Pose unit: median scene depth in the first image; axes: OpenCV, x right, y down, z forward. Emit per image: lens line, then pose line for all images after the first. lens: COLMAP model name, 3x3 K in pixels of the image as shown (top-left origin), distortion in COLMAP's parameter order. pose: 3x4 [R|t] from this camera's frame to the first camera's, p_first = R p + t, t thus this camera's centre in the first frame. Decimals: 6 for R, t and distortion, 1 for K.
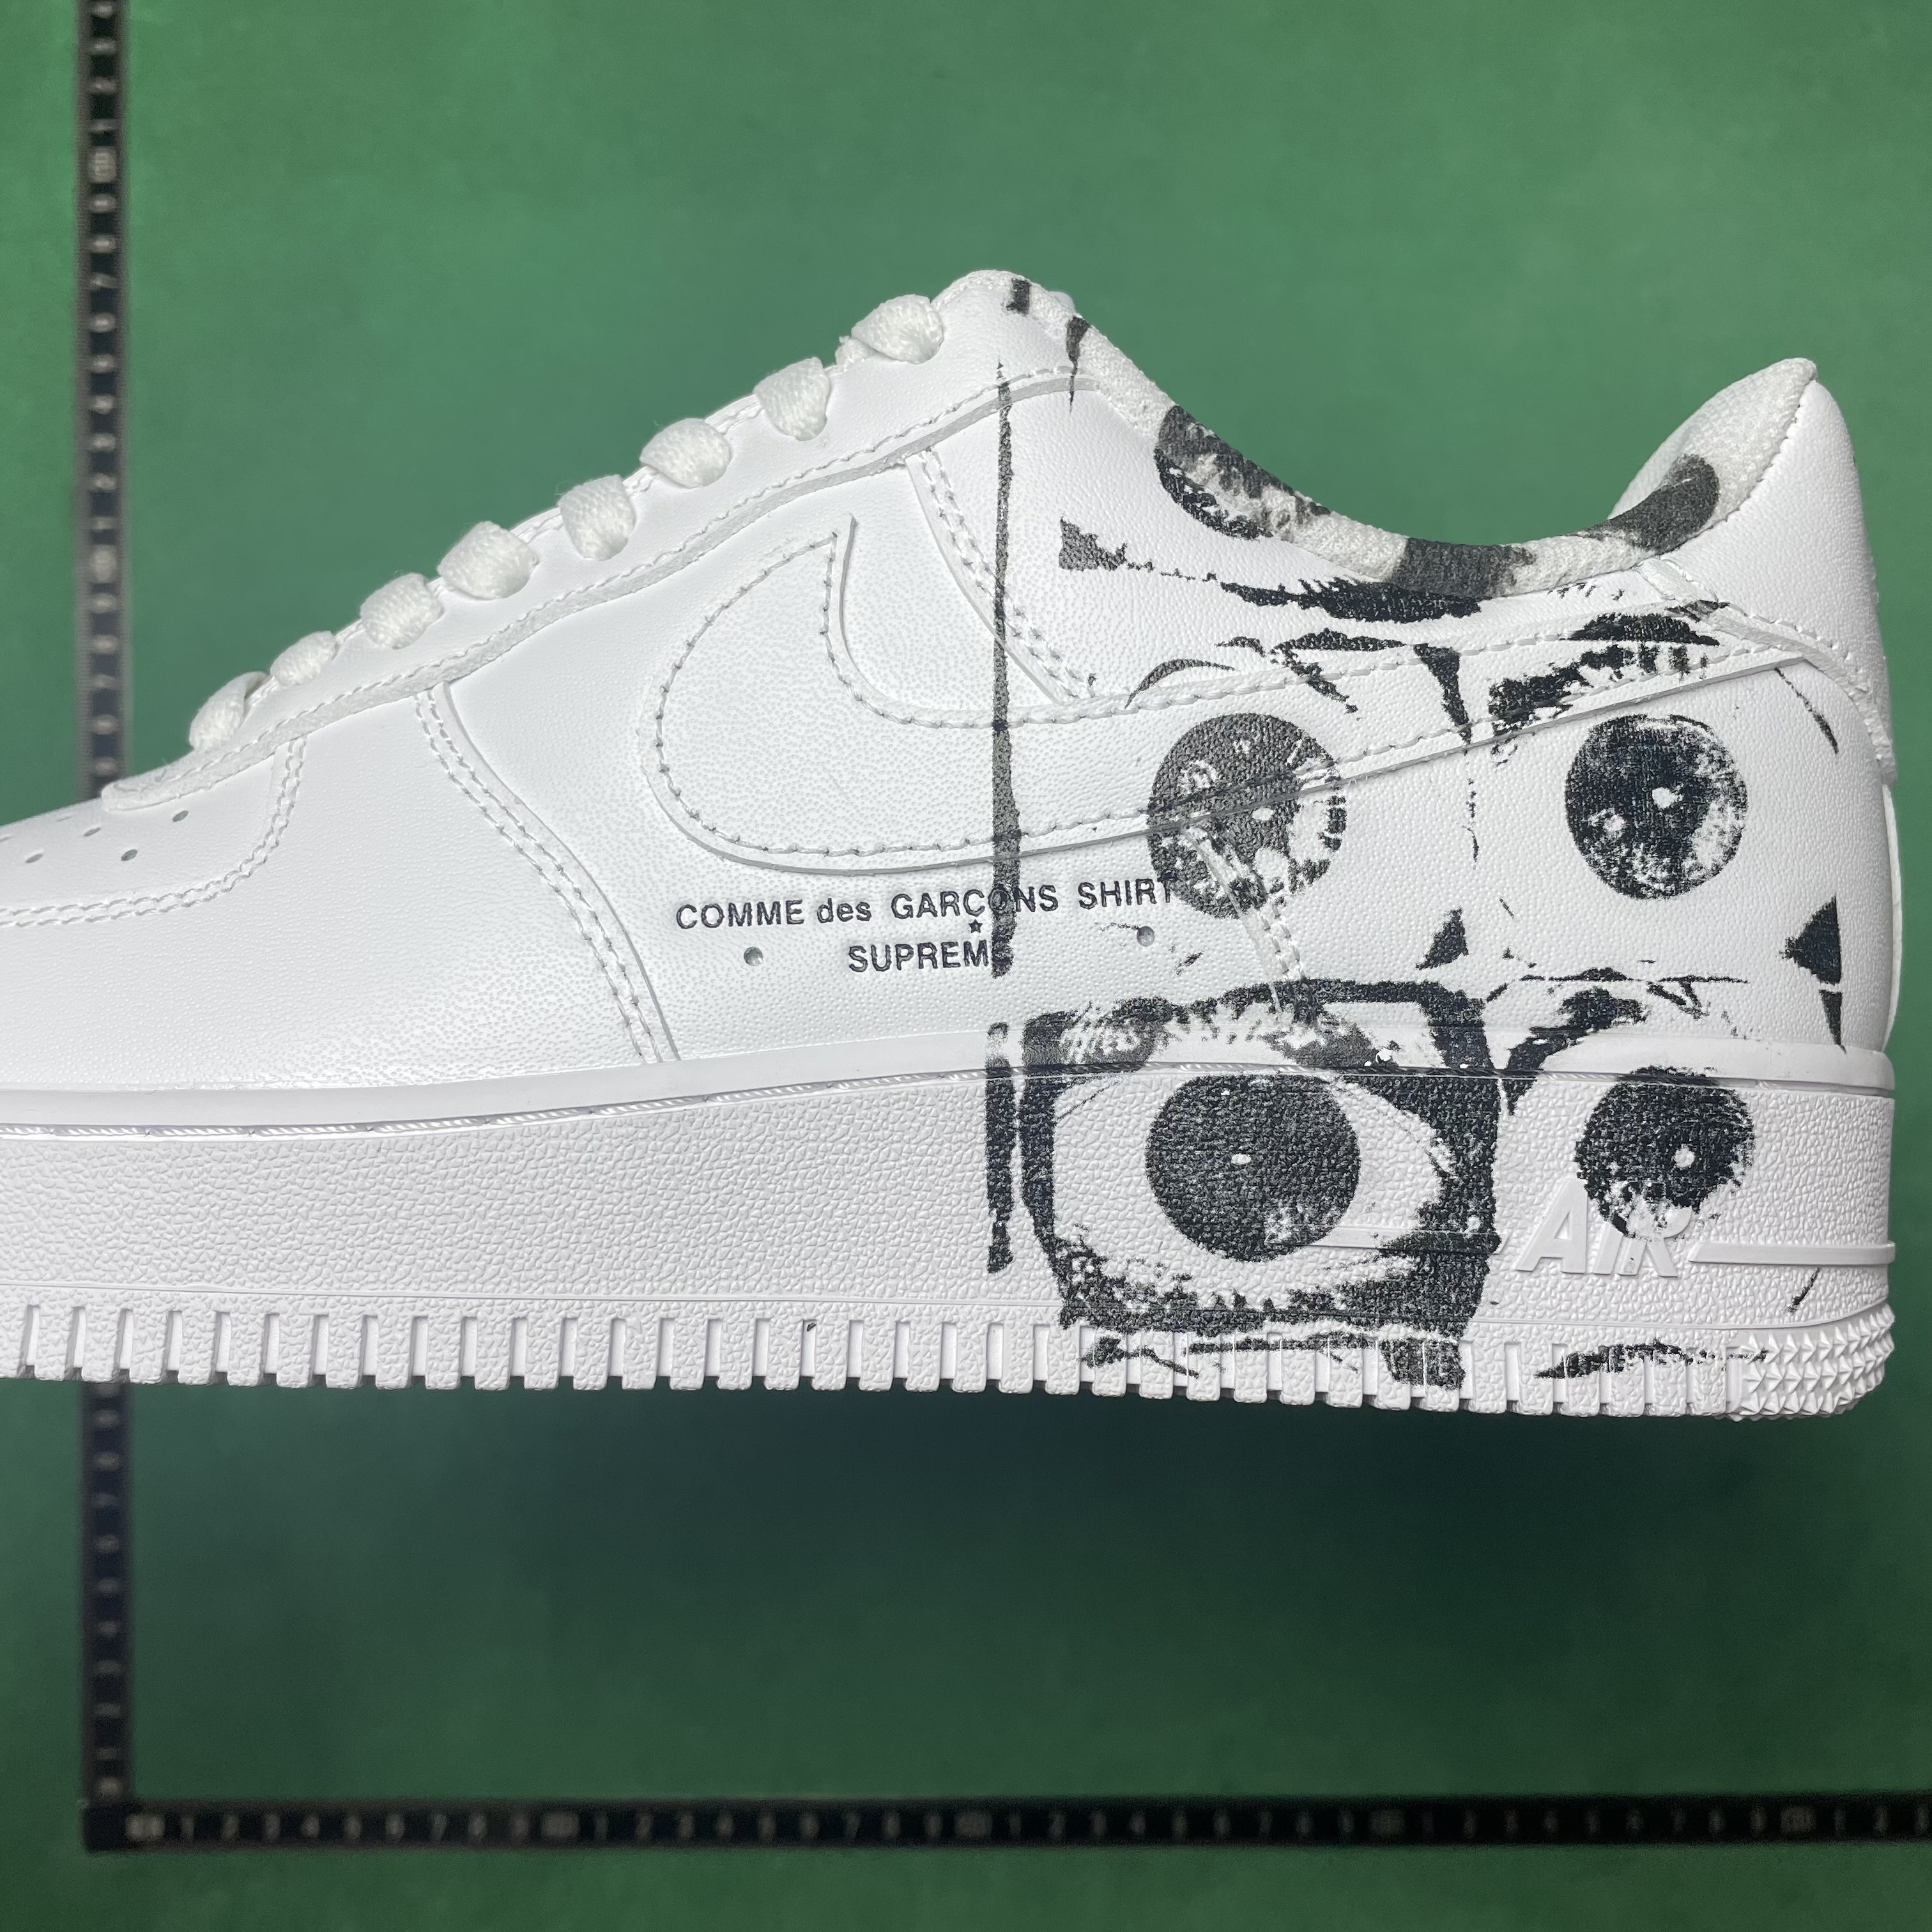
lens RADIAL K [[2011.9, 0, 966.0], [0, 2011.9, 966.0], [0, 0, 1]] dist [0.137404, -0.368330]
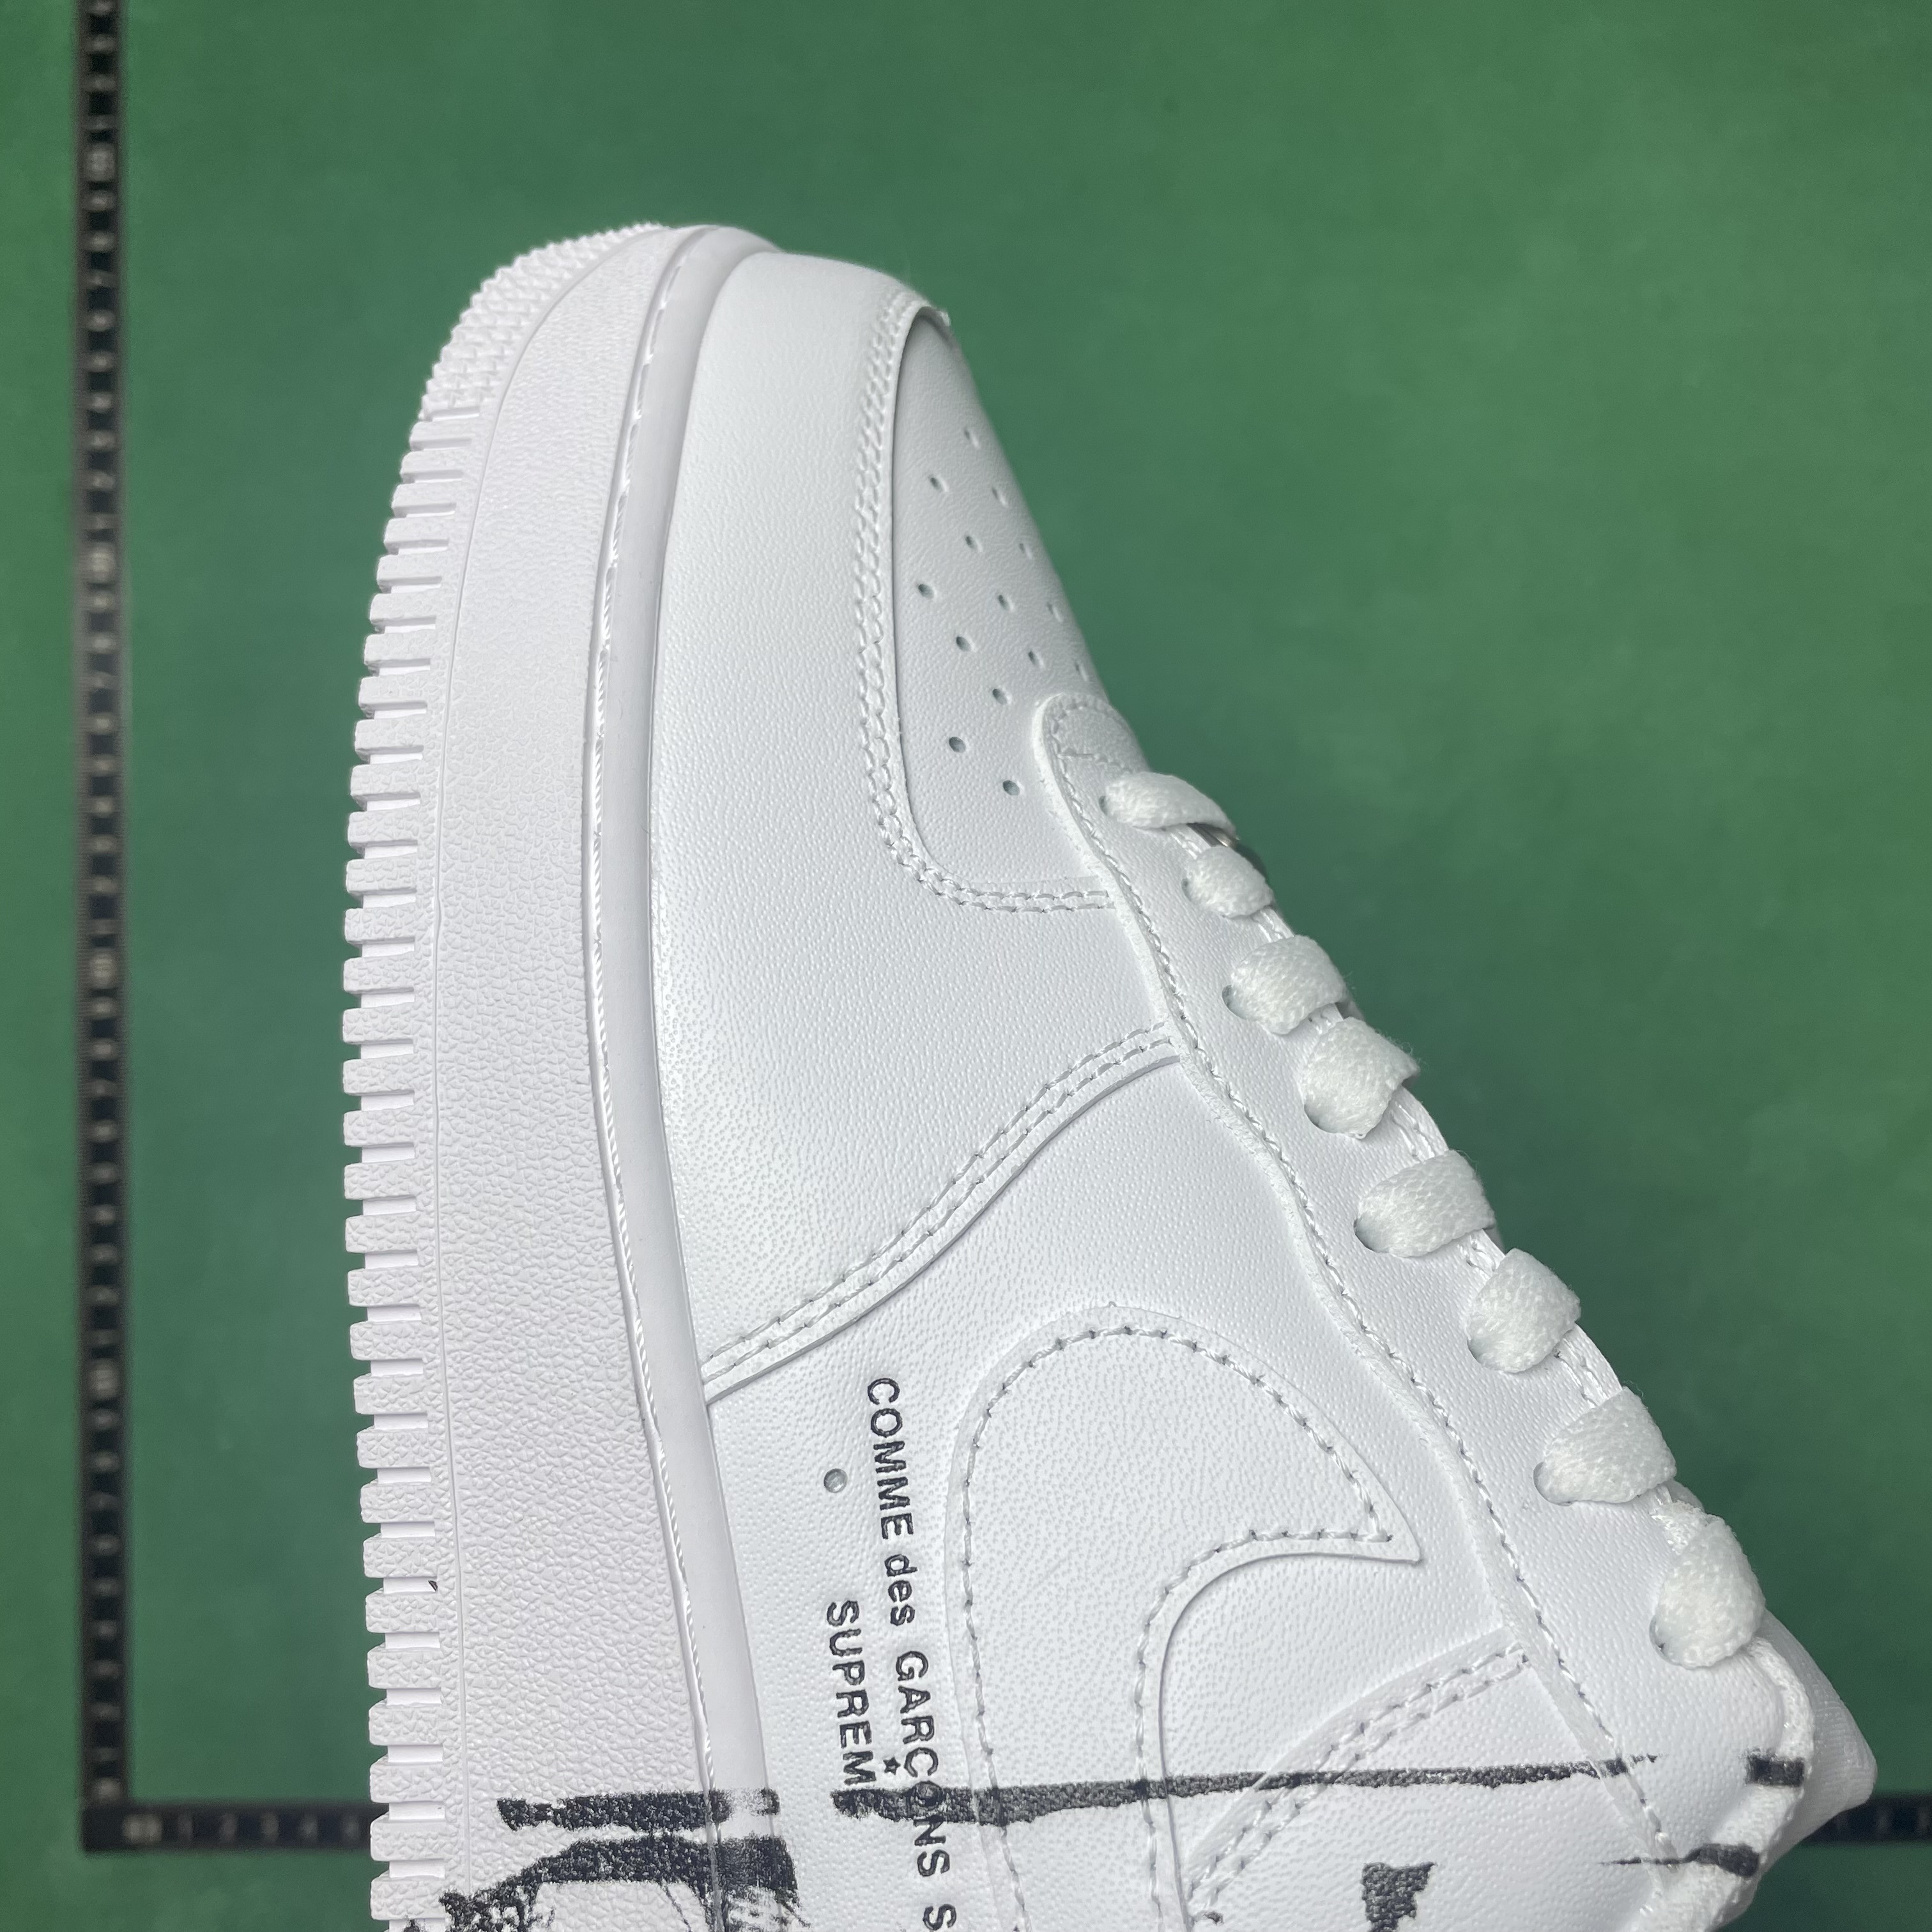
lens RADIAL K [[1991.5, 0, 966.0], [0, 1991.5, 966.0], [0, 0, 1]] dist [0.086036, -0.174256]
pose [[0.077745, 0.968556, -0.236337, -0.111384], [-0.955201, 0.140264, 0.260608, -0.299182], [0.285563, 0.205488, 0.936071, 0.199928]]
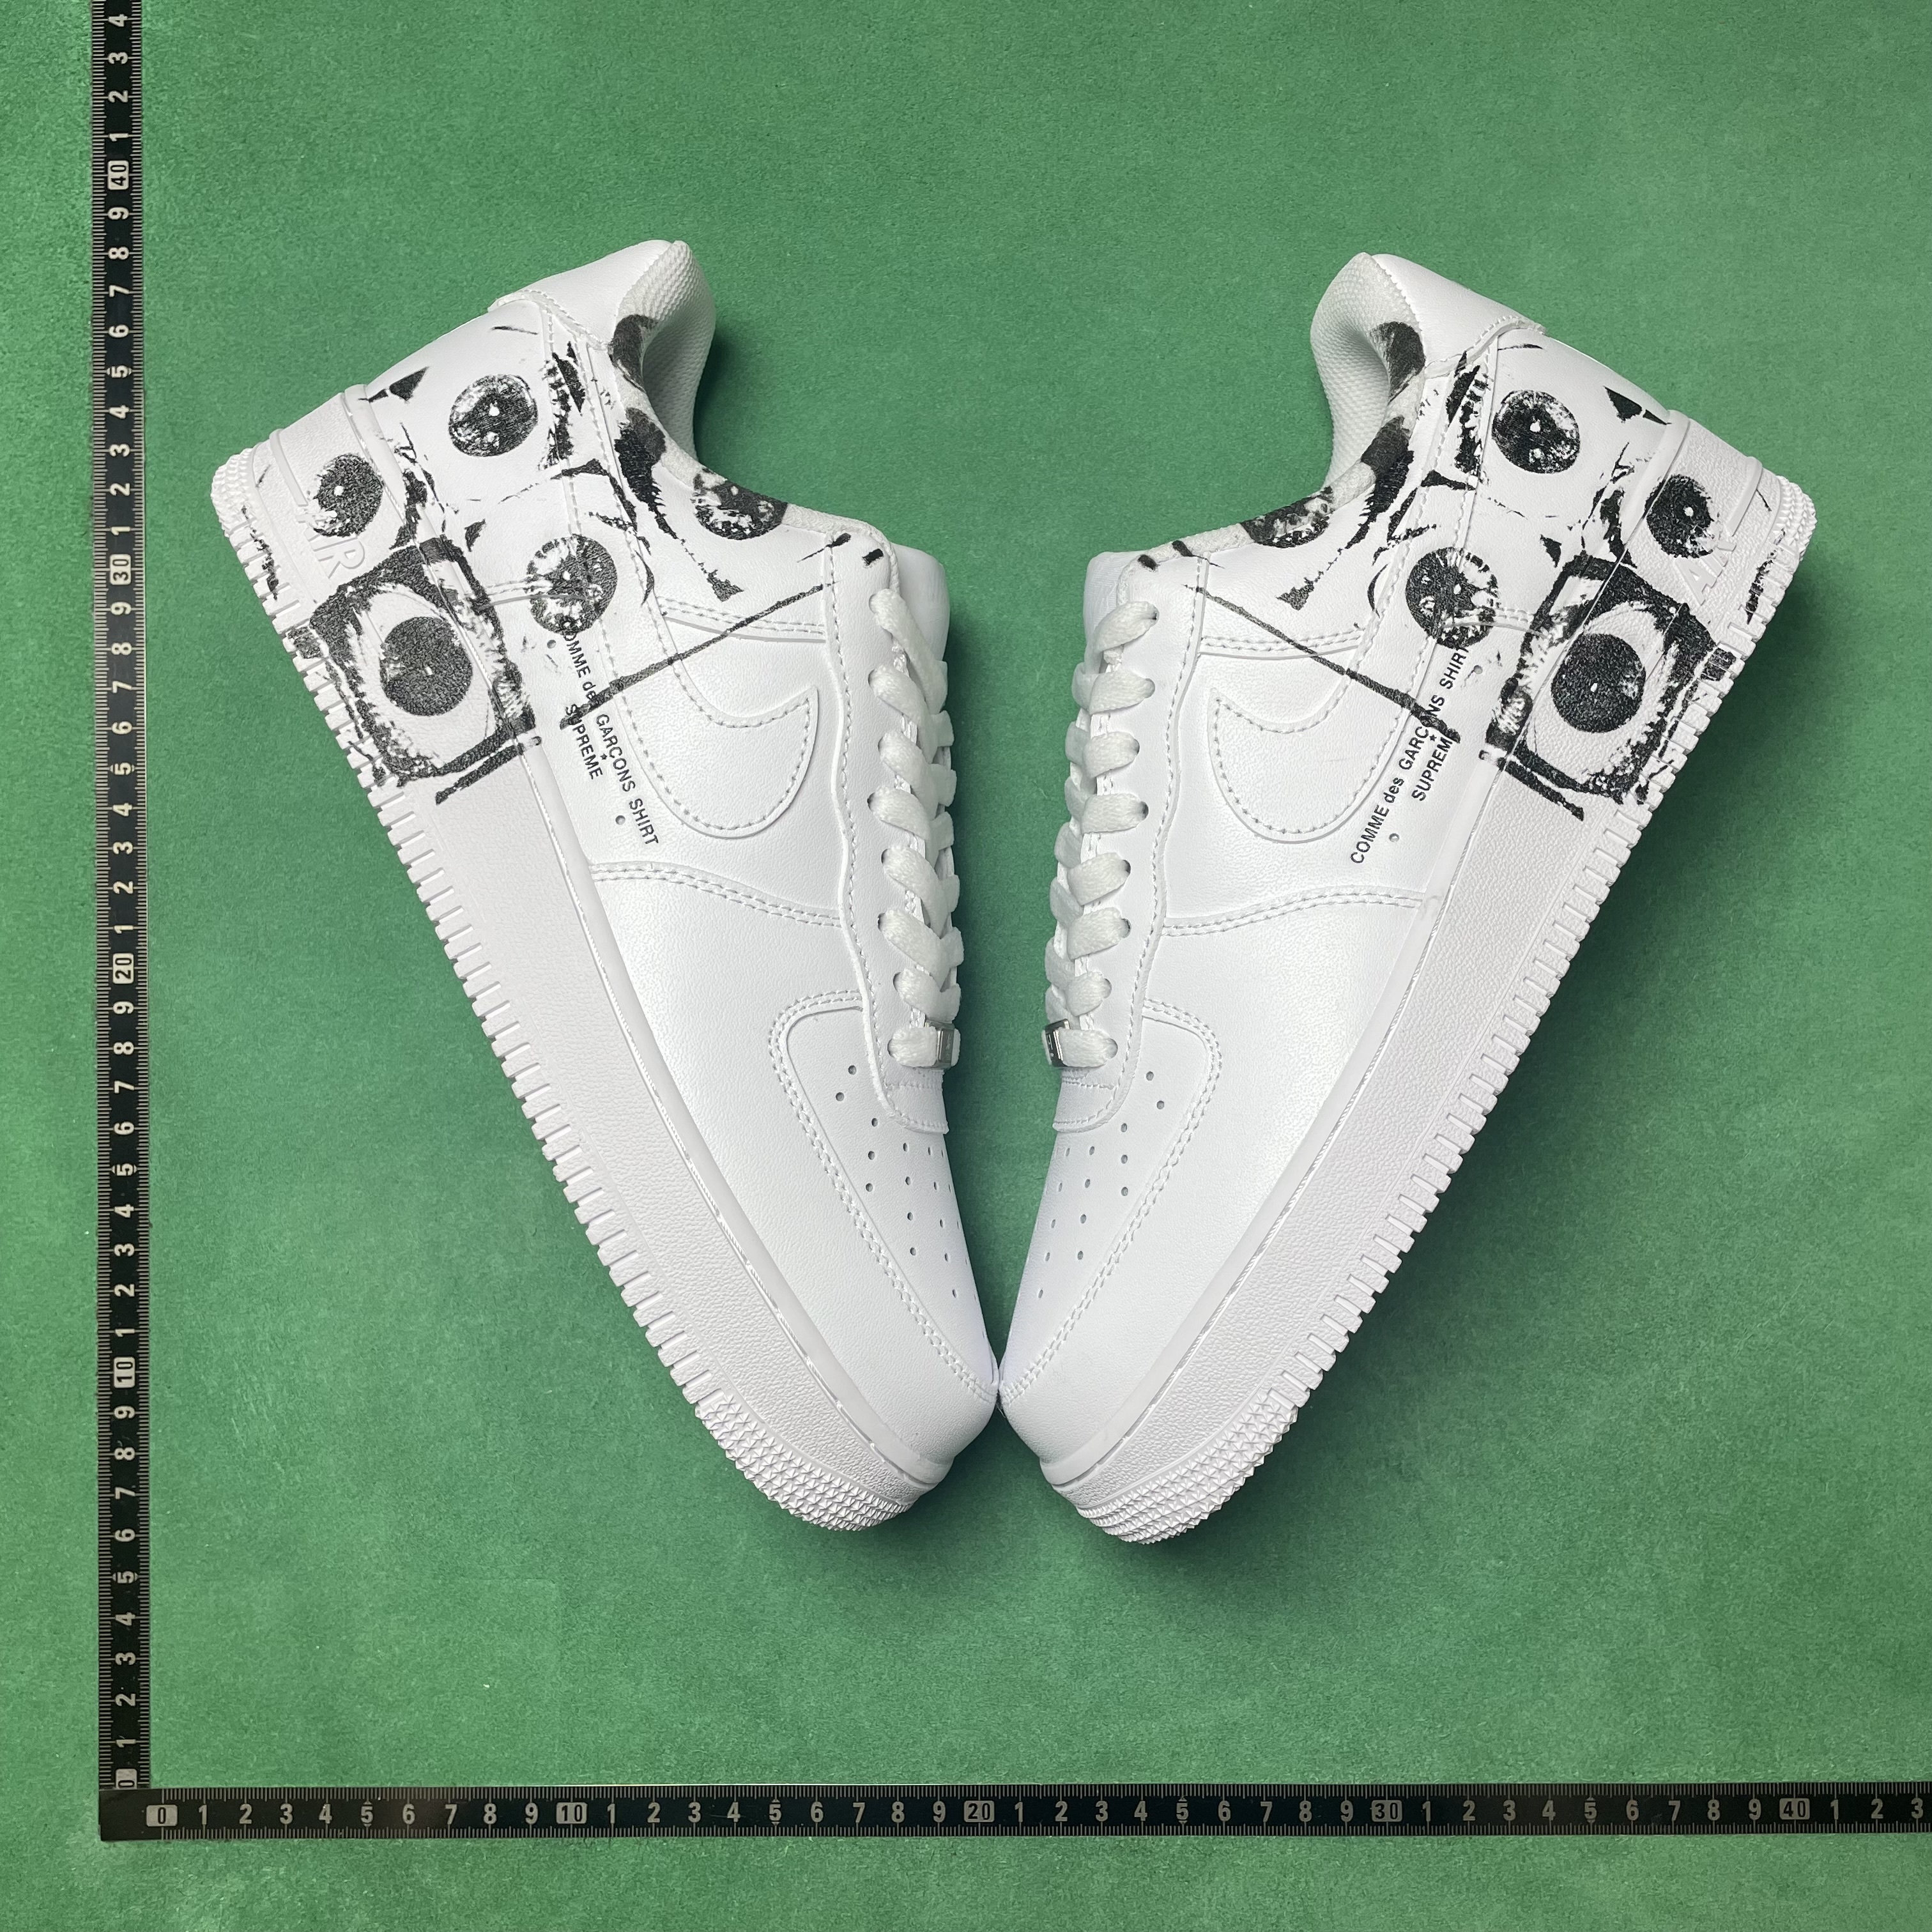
lens RADIAL K [[2011.9, 0, 966.0], [0, 2011.9, 966.0], [0, 0, 1]] dist [0.137404, -0.368330]
pose [[0.505754, -0.849180, 0.152006, -0.730499], [0.851847, 0.519424, 0.067498, -0.434191], [-0.136274, 0.095349, 0.986072, -0.906382]]
